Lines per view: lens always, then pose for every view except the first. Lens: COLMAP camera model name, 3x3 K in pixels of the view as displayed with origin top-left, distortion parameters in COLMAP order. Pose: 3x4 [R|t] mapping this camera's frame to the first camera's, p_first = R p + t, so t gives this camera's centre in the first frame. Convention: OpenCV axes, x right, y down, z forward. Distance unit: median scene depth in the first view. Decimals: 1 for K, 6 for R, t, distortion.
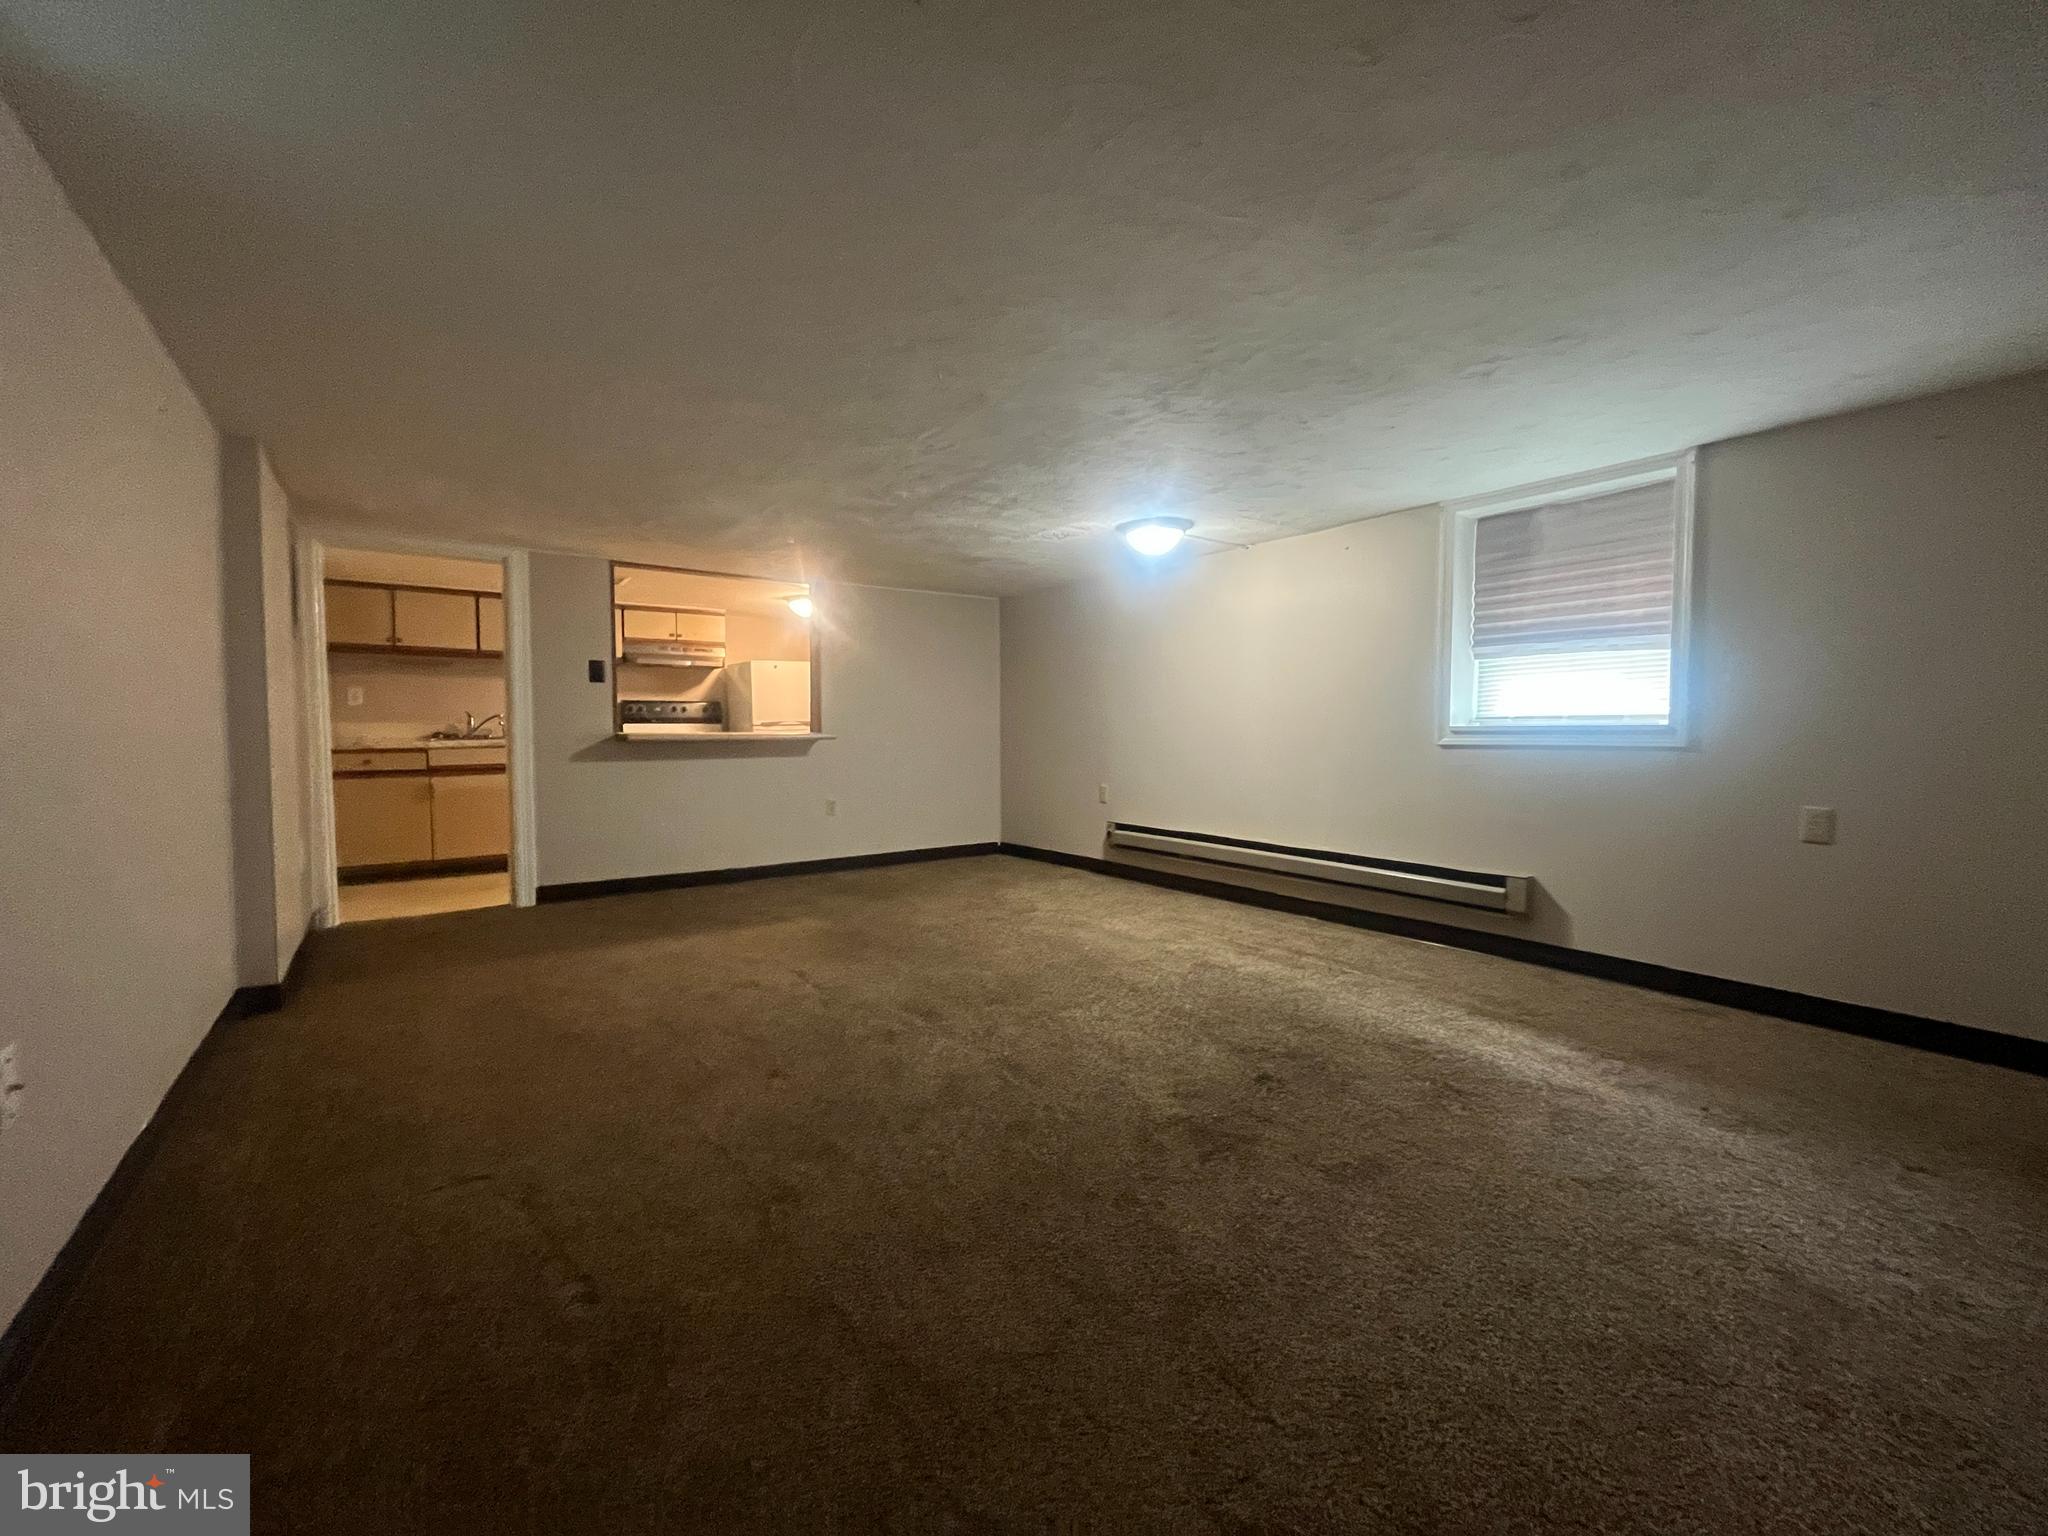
lens RADIAL K [[827.0, 0, 1017.1], [0, 827.0, 766.9], [0, 0, 1]] dist [-0.001952, 0.000021]
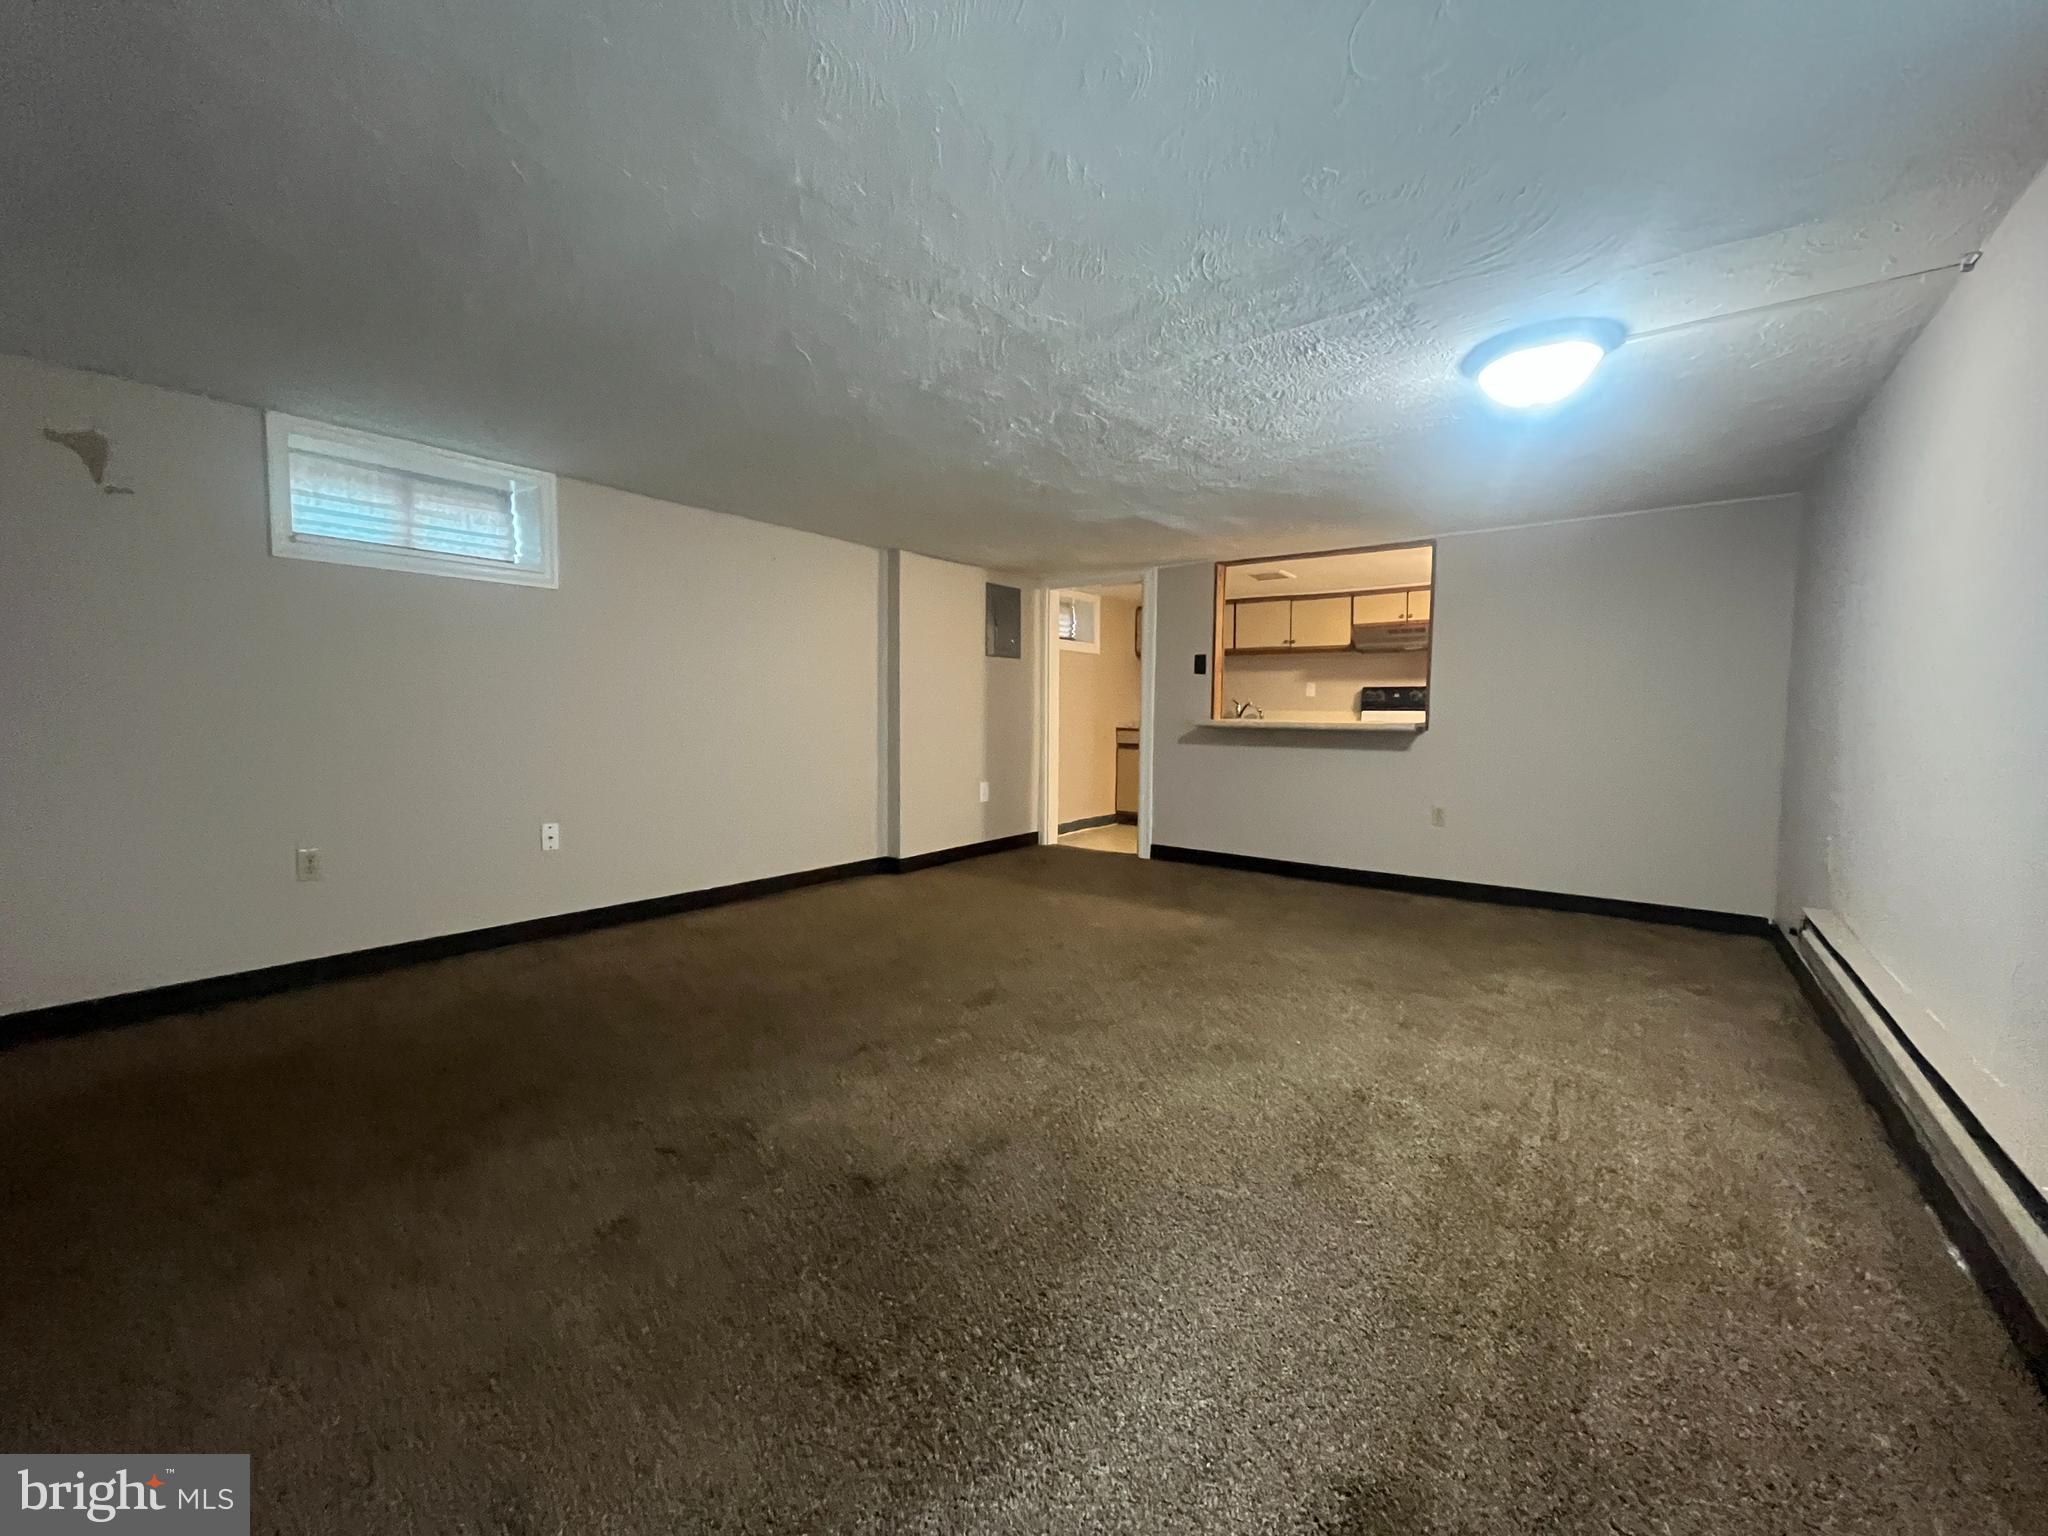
lens RADIAL K [[827.0, 0, 1017.1], [0, 827.0, 766.9], [0, 0, 1]] dist [-0.001952, 0.000021]
pose [[0.281771, 0.070105, -0.956917, 0.417242], [-0.054027, 0.996904, 0.057126, -0.022110], [0.957959, 0.035603, 0.284686, 0.365434]]
